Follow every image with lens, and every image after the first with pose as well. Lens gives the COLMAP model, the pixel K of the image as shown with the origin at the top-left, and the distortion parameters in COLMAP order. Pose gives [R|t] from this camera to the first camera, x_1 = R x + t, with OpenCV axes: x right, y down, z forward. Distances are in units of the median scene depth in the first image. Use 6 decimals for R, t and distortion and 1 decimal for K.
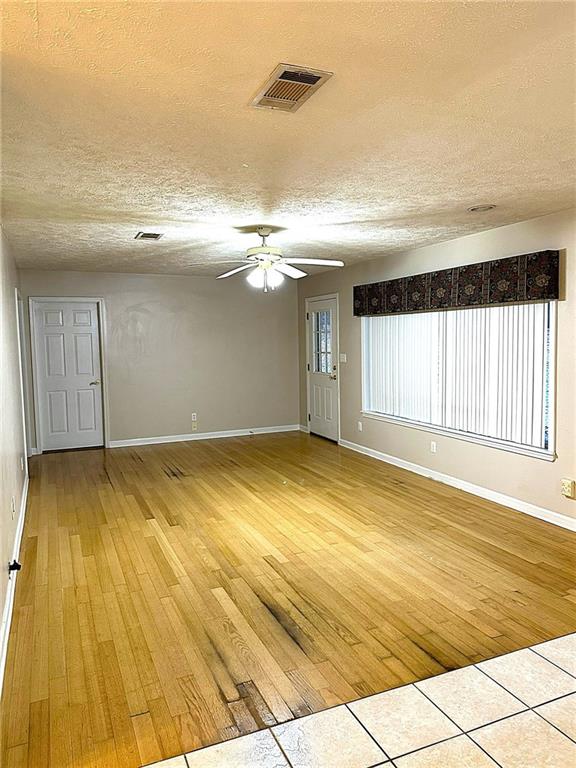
lens RADIAL K [[550.2, 0, 289.1], [0, 550.2, 383.2], [0, 0, 1]] dist [0.038940, -0.034459]
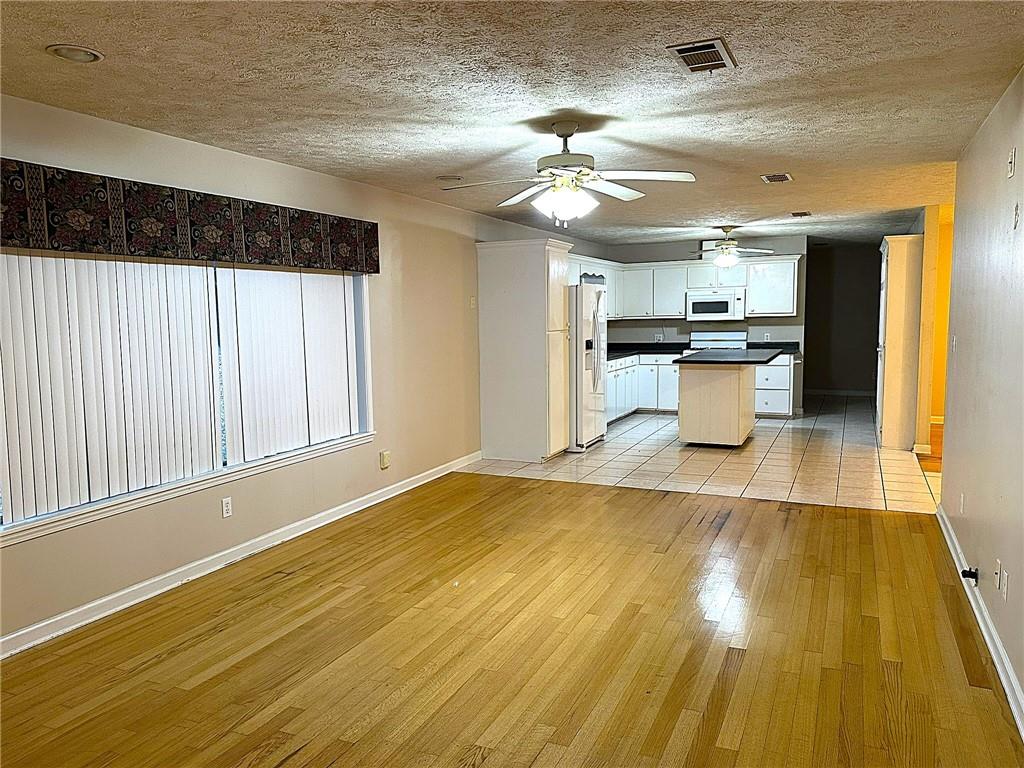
lens RADIAL K [[761.4, 0, 509.7], [0, 761.4, 383.6], [0, 0, 1]] dist [0.076438, -0.009974]
pose [[-0.677946, -0.047888, 0.733550, -0.605650], [0.085599, 0.985945, 0.143475, -0.116391], [-0.730111, 0.160059, -0.664319, 1.543877]]
